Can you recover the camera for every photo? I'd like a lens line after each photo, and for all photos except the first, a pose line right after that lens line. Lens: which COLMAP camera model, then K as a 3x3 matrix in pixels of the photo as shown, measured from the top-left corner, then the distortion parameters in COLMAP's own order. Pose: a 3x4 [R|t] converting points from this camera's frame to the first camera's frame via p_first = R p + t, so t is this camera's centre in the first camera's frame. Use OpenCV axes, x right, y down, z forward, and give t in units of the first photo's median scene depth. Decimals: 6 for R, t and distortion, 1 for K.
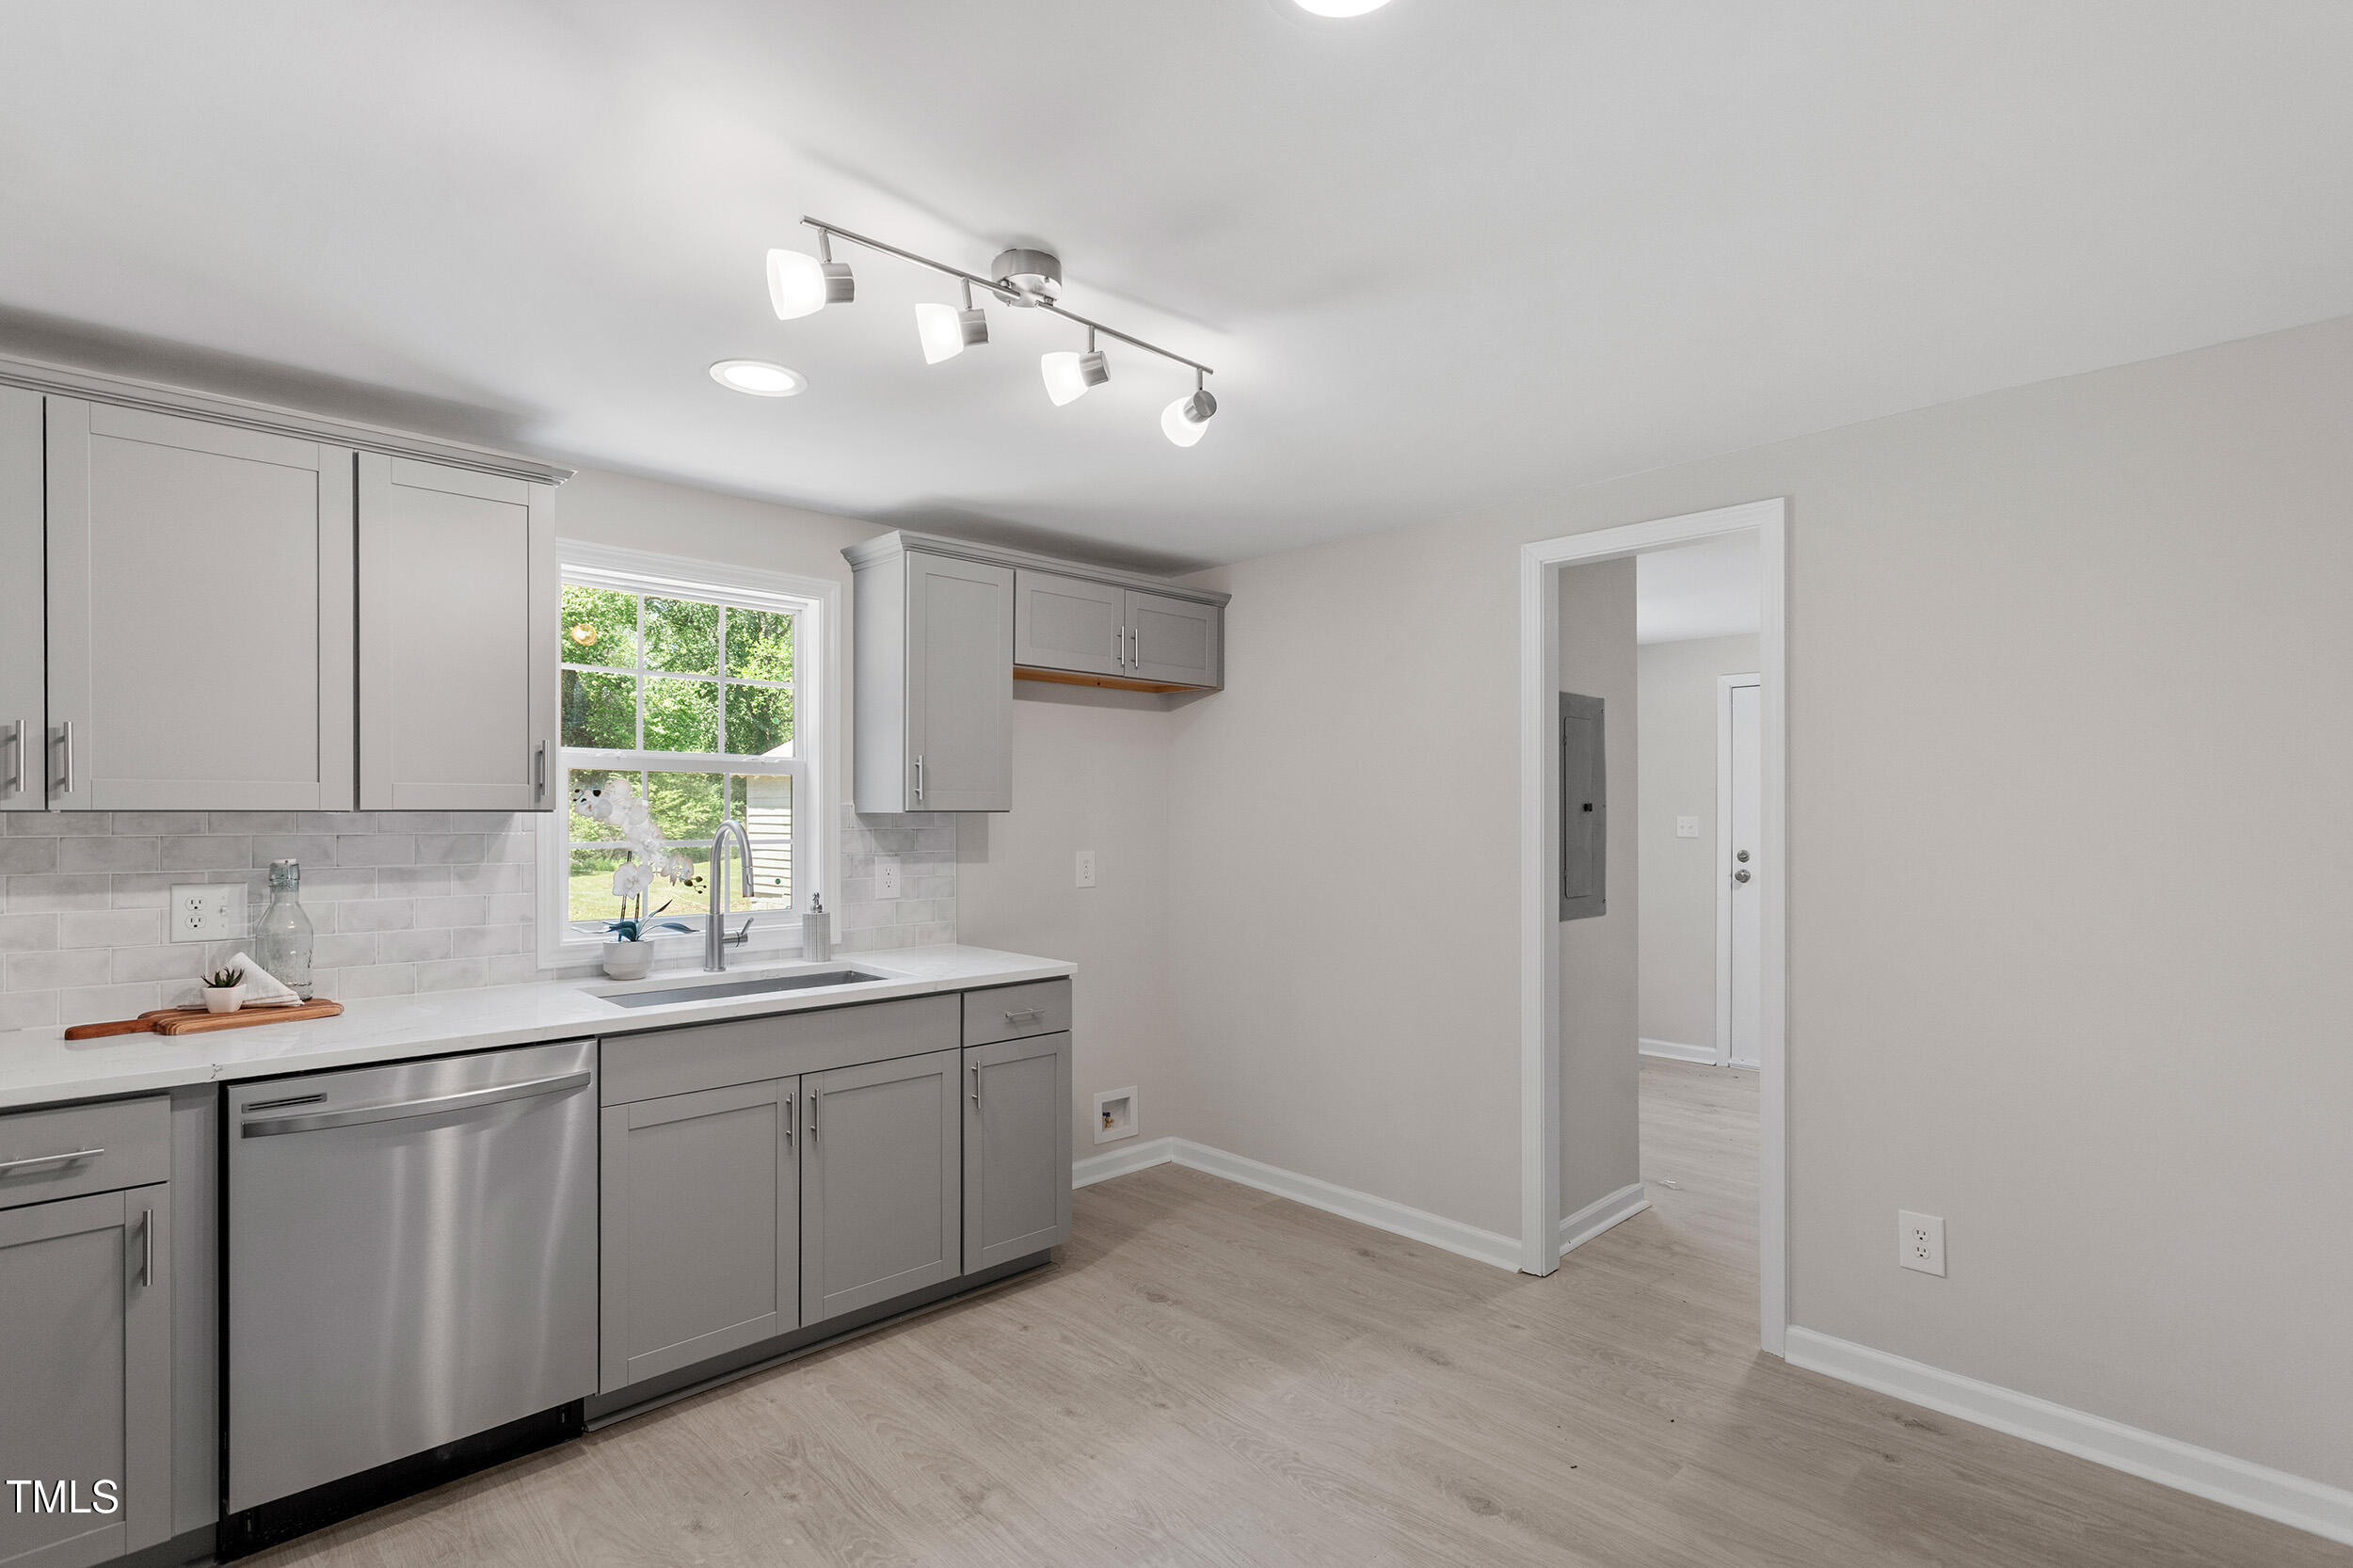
lens RADIAL K [[1131.2, 0, 1165.9], [0, 1131.2, 802.0], [0, 0, 1]] dist [0.002601, 0.000523]
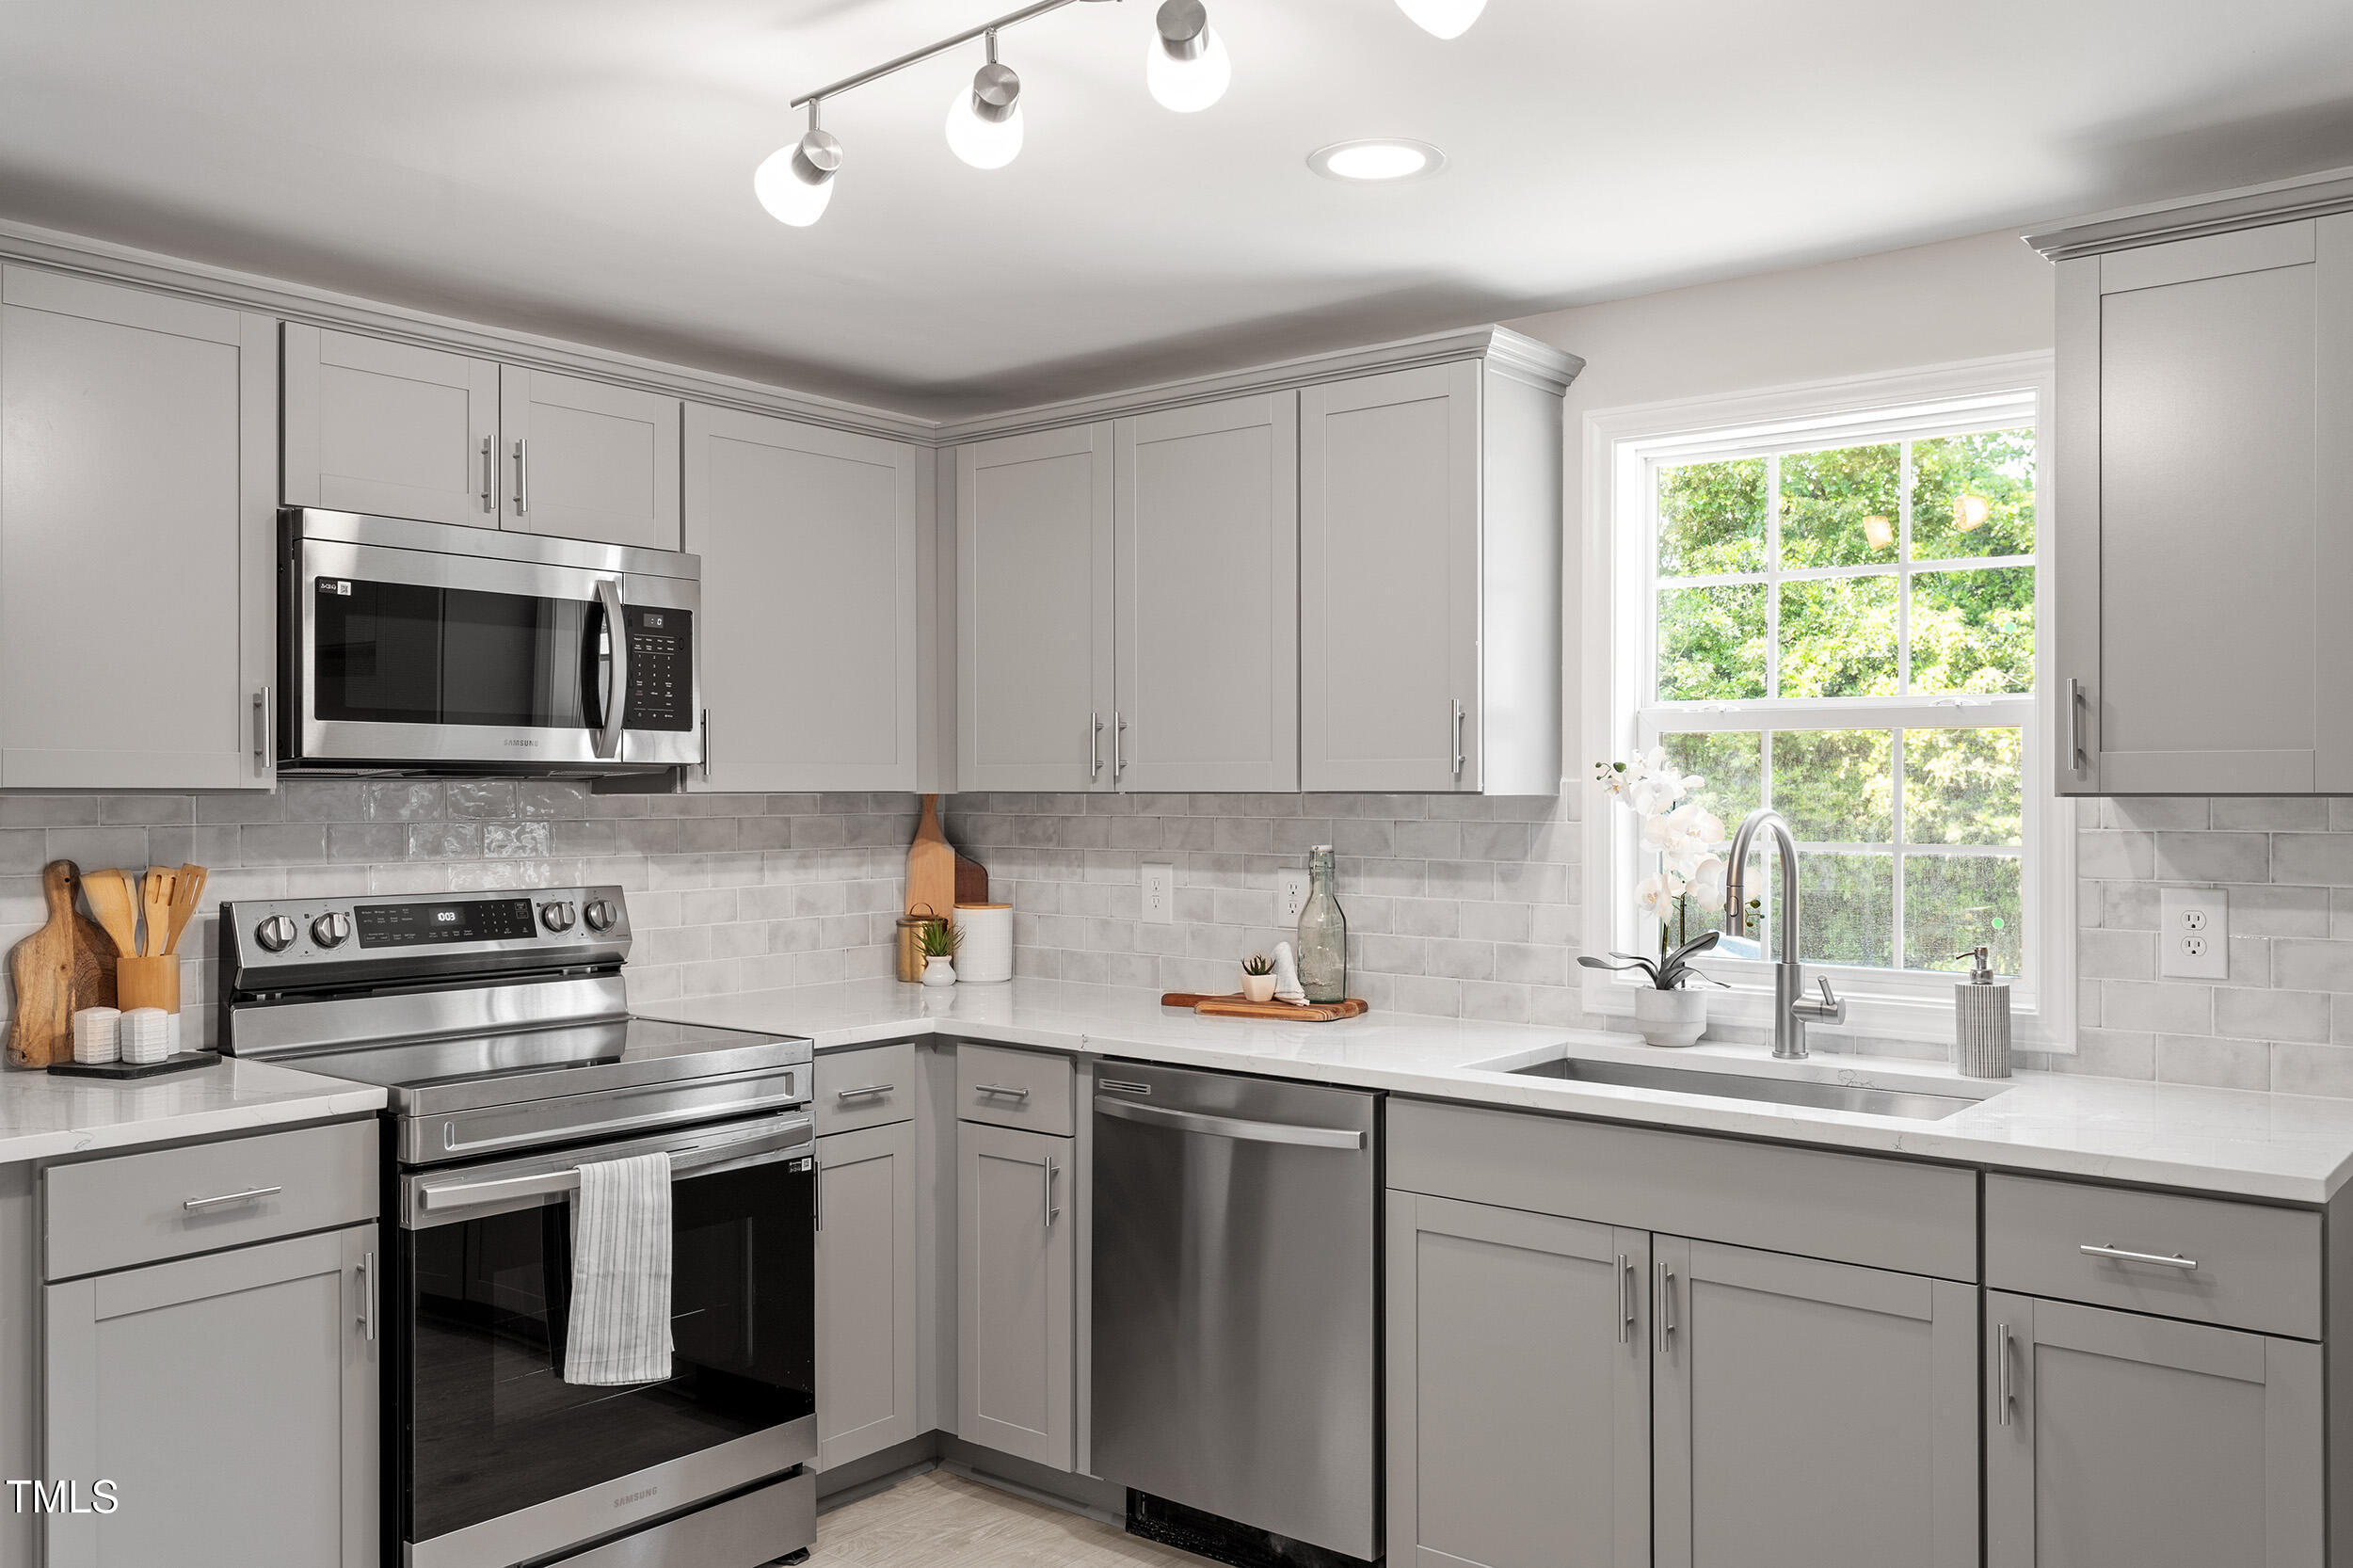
lens RADIAL K [[1854.7, 0, 1186.0], [0, 1854.7, 782.8], [0, 0, 1]] dist [0.009143, 0.004328]
pose [[0.136549, -0.002197, -0.990631, 0.646477], [0.008261, 0.999965, -0.001079, 0.000213], [0.990599, -0.008036, 0.136562, 0.640889]]
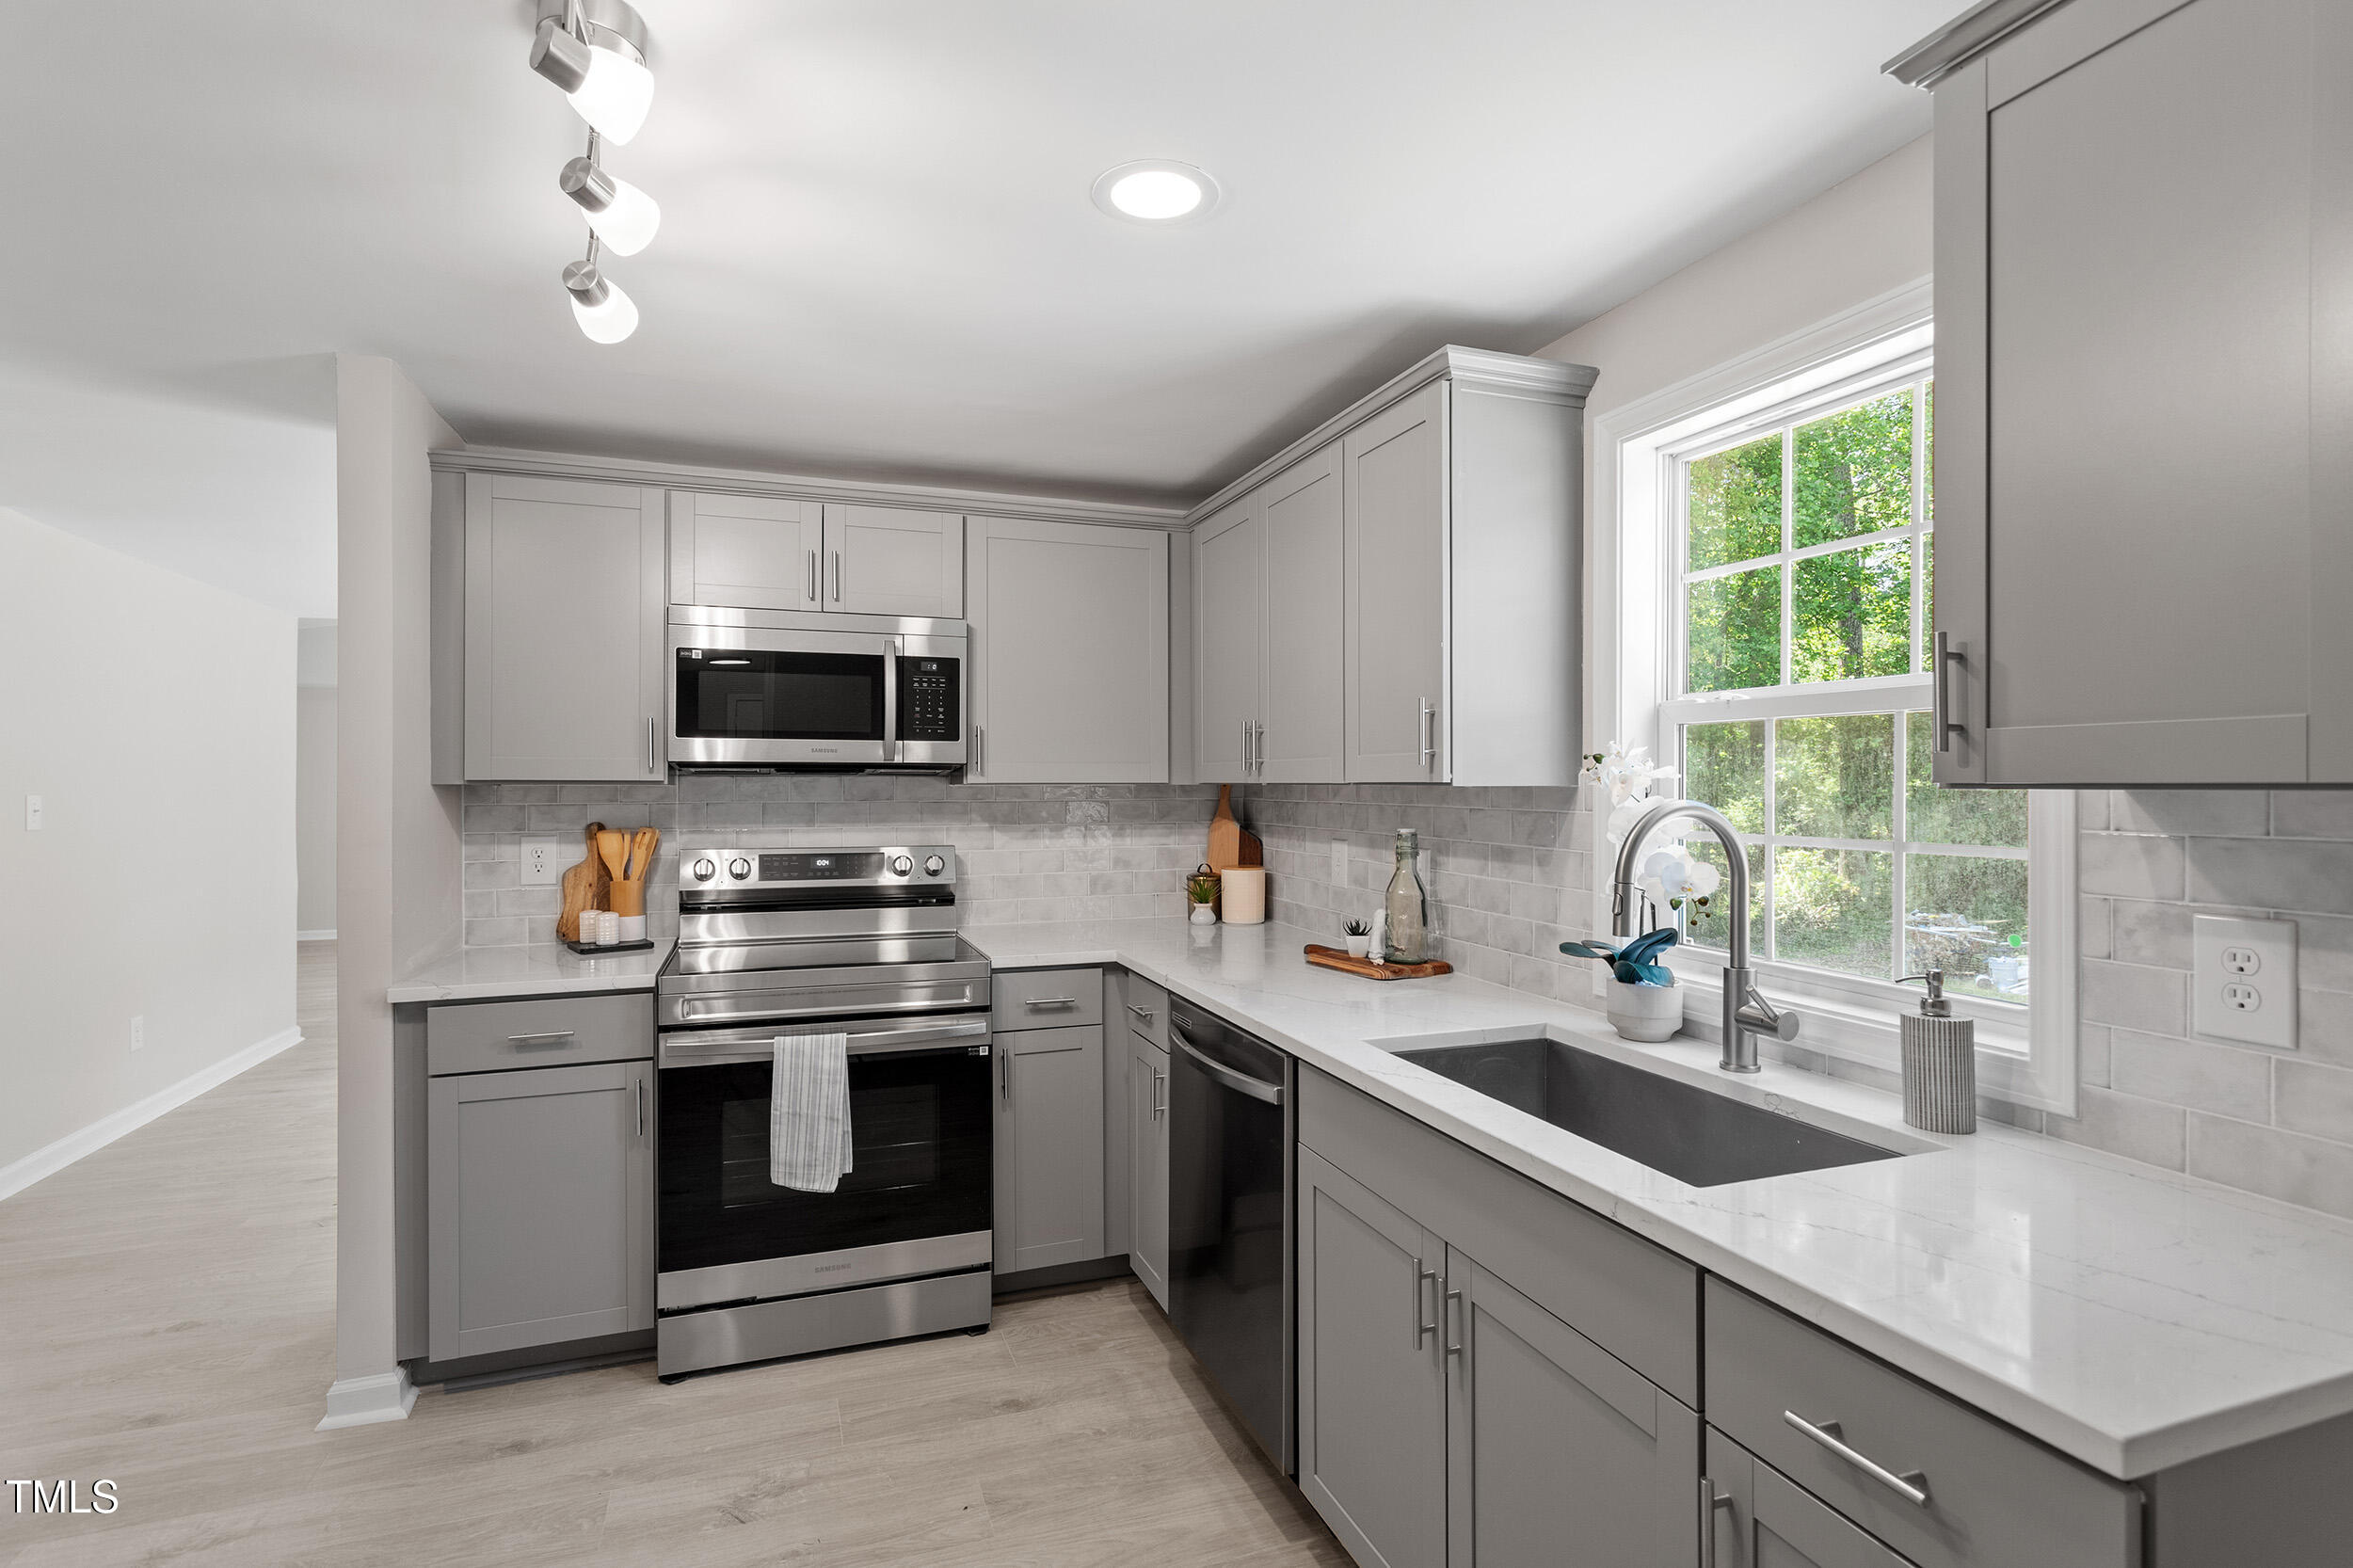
lens RADIAL K [[1120.3, 0, 1178.1], [0, 1120.3, 782.3], [0, 0, 1]] dist [0.000857, 0.000433]
pose [[-0.393925, 0.000450, -0.919143, 0.266005], [0.007964, 0.999964, -0.002924, 0.006787], [0.919108, -0.008472, -0.393914, 1.138619]]
